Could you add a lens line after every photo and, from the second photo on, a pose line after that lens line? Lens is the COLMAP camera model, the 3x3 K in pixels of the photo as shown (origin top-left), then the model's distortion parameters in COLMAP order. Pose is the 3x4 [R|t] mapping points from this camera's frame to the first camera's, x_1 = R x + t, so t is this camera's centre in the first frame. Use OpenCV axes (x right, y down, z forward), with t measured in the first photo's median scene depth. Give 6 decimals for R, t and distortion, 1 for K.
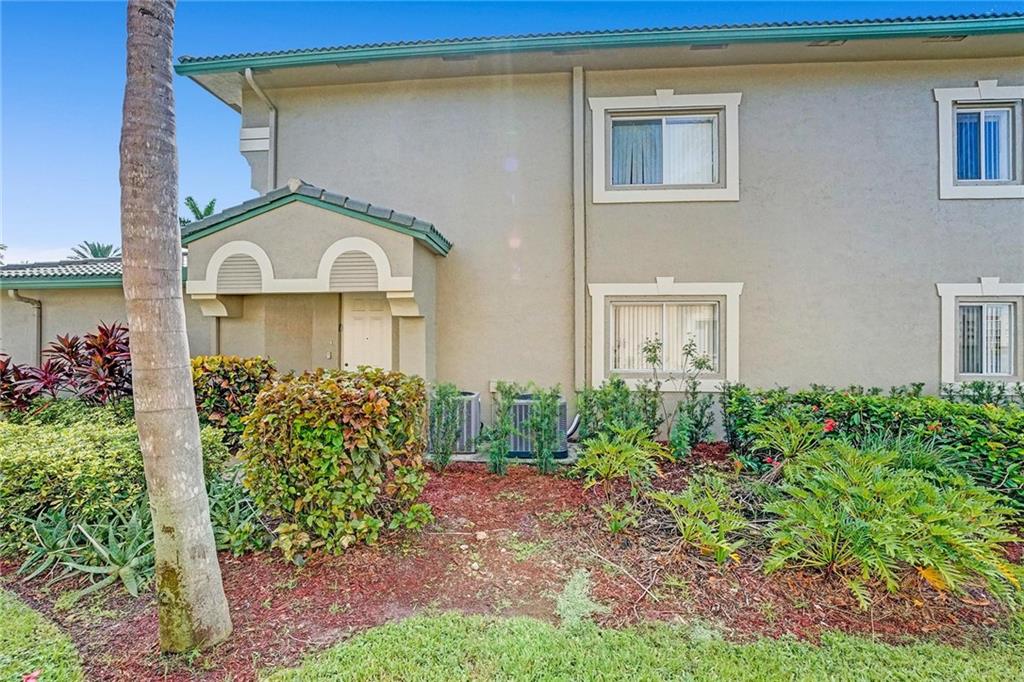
lens RADIAL K [[408.7, 0, 513.9], [0, 408.7, 339.2], [0, 0, 1]] dist [-0.031114, 0.003900]
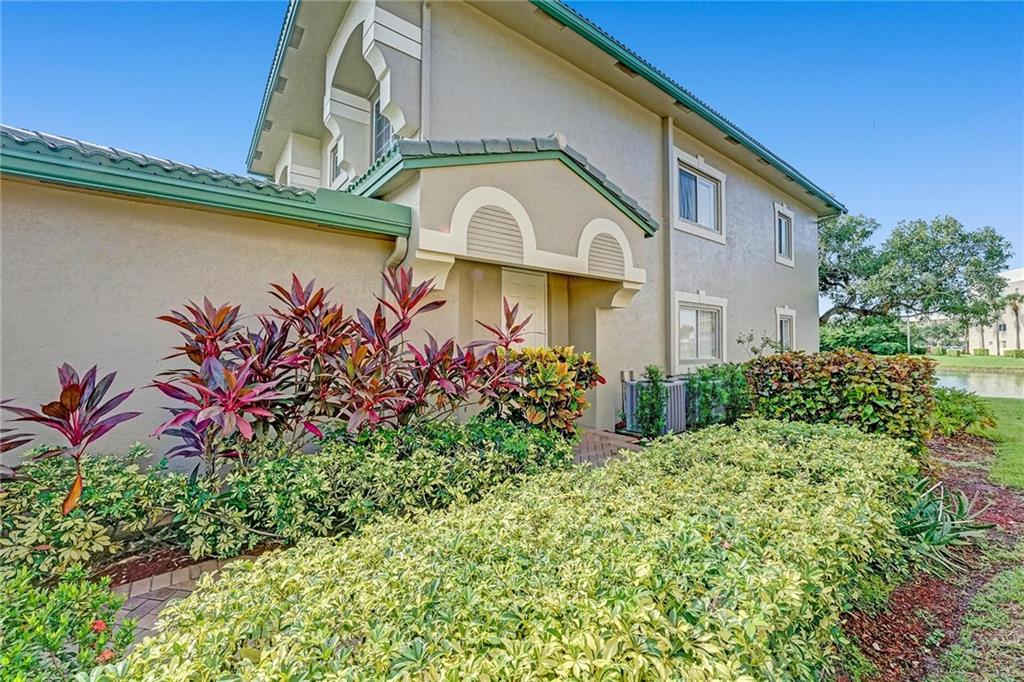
lens RADIAL K [[408.7, 0, 515.1], [0, 408.7, 339.4], [0, 0, 1]] dist [-0.031114, 0.003900]
pose [[0.739747, 0.007951, 0.672838, -1.086471], [0.000523, 0.999923, -0.012391, 0.032408], [-0.672885, 0.009518, 0.739686, 0.421892]]
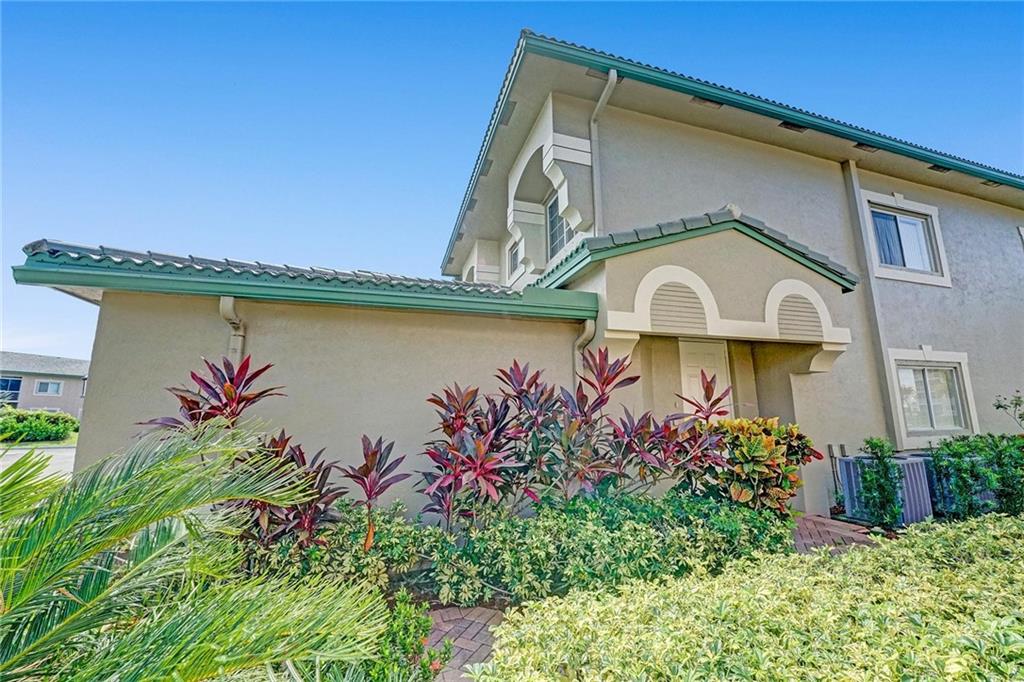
lens RADIAL K [[408.7, 0, 518.9], [0, 408.7, 343.9], [0, 0, 1]] dist [-0.031114, 0.003900]
pose [[0.930150, 0.054650, 0.363090, -1.160618], [0.010227, 0.984622, -0.174398, 0.028324], [-0.367038, 0.165930, 0.915287, 0.413541]]
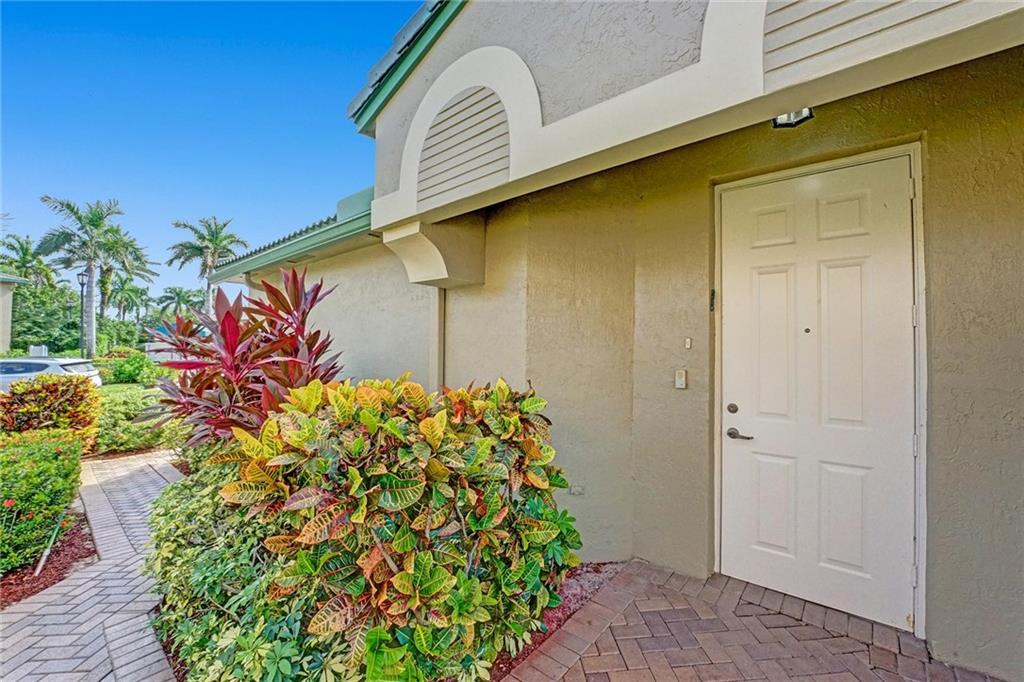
lens RADIAL K [[408.7, 0, 510.5], [0, 408.7, 340.5], [0, 0, 1]] dist [-0.031114, 0.003900]
pose [[0.800462, 0.000380, -0.599383, -0.409652], [-0.009294, 0.999887, -0.011778, 0.013063], [0.599311, 0.014999, 0.800376, 0.708162]]
